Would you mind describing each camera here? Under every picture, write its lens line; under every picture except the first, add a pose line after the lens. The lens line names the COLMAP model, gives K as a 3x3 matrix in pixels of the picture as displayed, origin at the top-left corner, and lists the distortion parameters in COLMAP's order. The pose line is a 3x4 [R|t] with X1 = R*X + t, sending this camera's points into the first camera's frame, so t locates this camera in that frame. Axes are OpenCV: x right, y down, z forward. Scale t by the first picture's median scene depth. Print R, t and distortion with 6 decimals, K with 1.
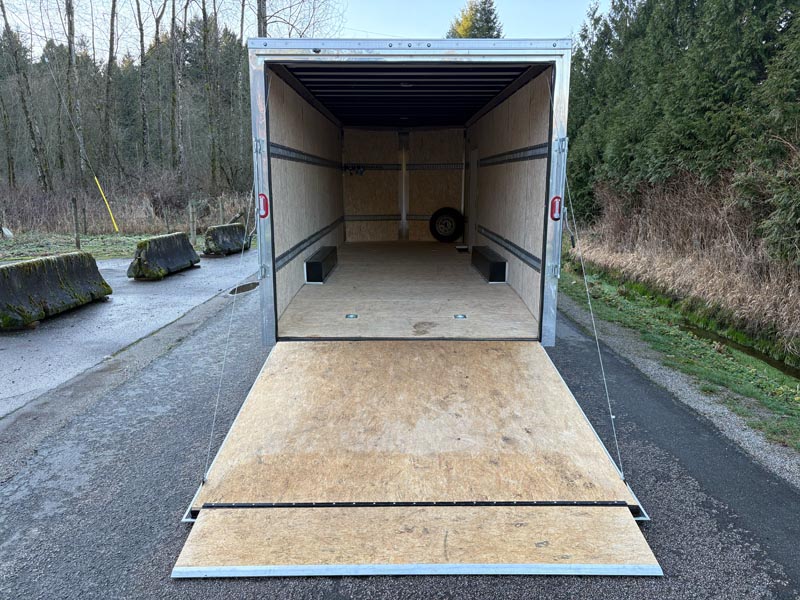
lens RADIAL K [[607.3, 0, 400.6], [0, 607.3, 304.5], [0, 0, 1]] dist [-0.010864, -0.005644]
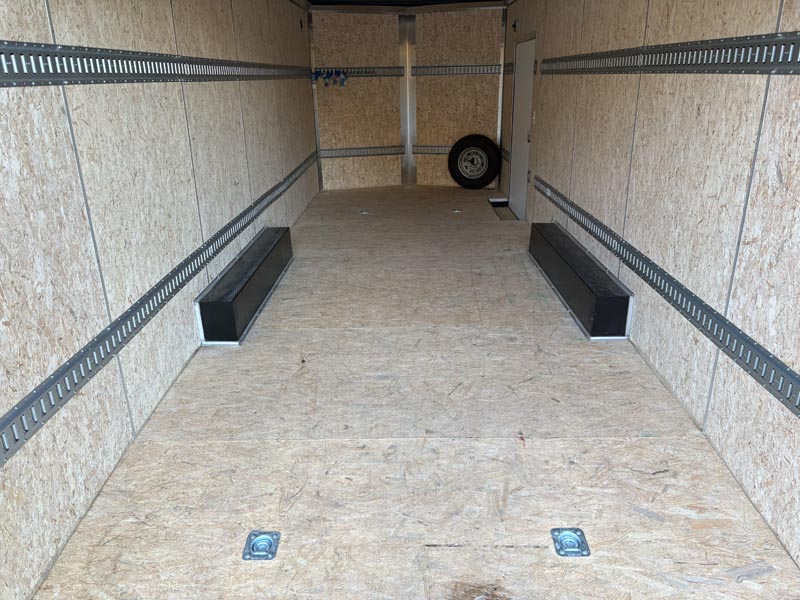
lens RADIAL K [[607.3, 0, 401.8], [0, 607.3, 298.3], [0, 0, 1]] dist [-0.010864, -0.005644]
pose [[0.999837, -0.013537, -0.011957, 0.003309], [0.015169, 0.988706, 0.149096, -0.084469], [0.009804, -0.149253, 0.988750, 0.327383]]
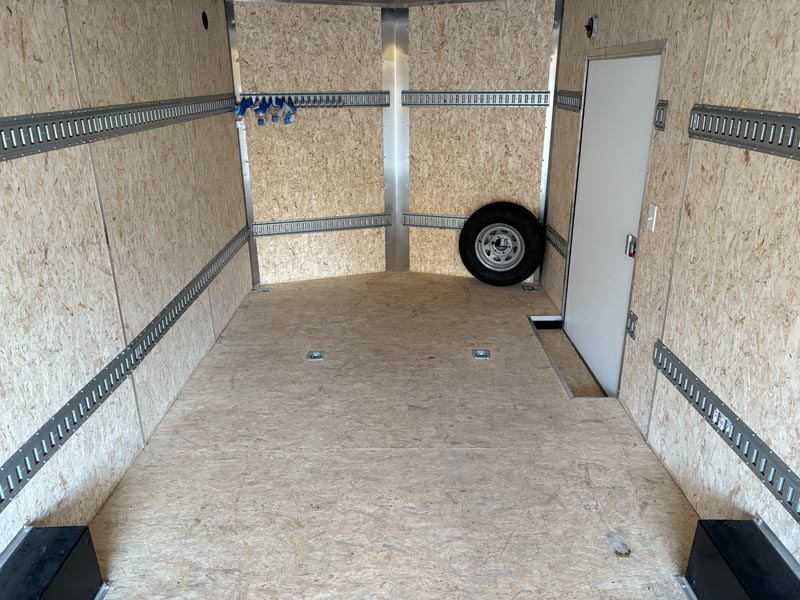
lens RADIAL K [[607.3, 0, 400.7], [0, 607.3, 298.2], [0, 0, 1]] dist [-0.010864, -0.005644]
pose [[0.999960, -0.008694, 0.002150, 0.006576], [0.008285, 0.989192, 0.146389, -0.156597], [-0.003399, -0.146365, 0.989225, 0.589818]]
